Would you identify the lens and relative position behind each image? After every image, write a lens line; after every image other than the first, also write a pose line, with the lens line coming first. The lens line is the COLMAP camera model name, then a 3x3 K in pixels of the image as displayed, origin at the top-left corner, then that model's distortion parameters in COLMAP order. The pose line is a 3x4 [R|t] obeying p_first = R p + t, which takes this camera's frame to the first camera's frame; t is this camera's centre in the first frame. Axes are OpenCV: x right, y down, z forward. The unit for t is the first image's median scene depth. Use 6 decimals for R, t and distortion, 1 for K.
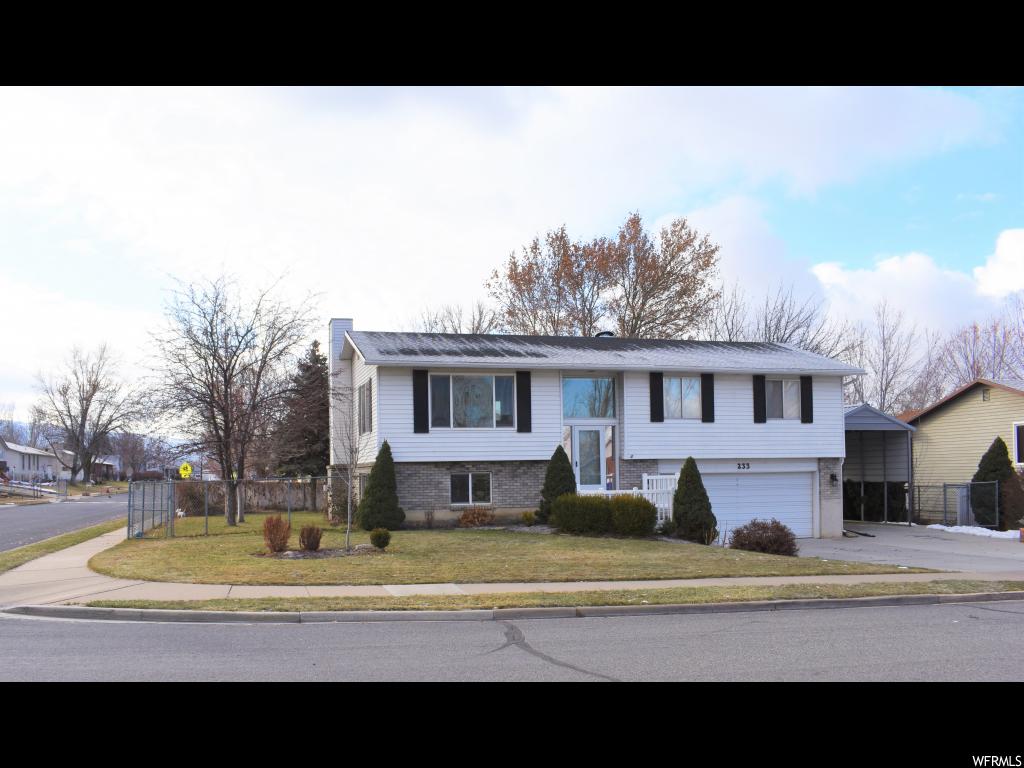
lens RADIAL K [[805.9, 0, 512.0], [0, 805.9, 384.0], [0, 0, 1]] dist [-0.001207, -0.000049]
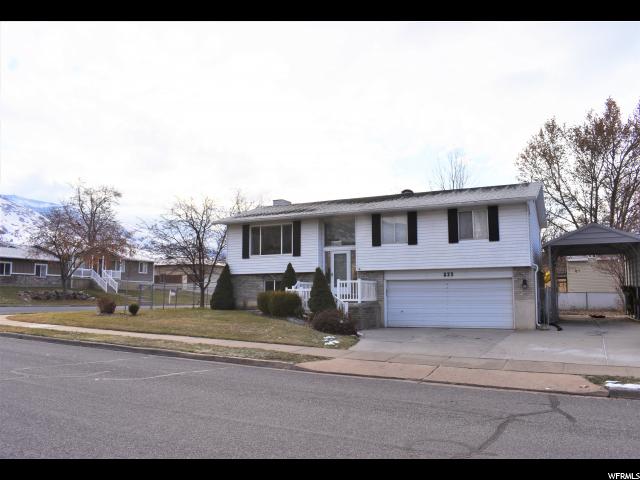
lens RADIAL K [[503.7, 0, 320.0], [0, 503.7, 240.0], [0, 0, 1]] dist [-0.001207, -0.000049]
pose [[0.775213, -0.056787, -0.629142, 0.686491], [0.069473, 0.997574, -0.004440, 0.031881], [0.627868, -0.040266, 0.777277, 0.191587]]
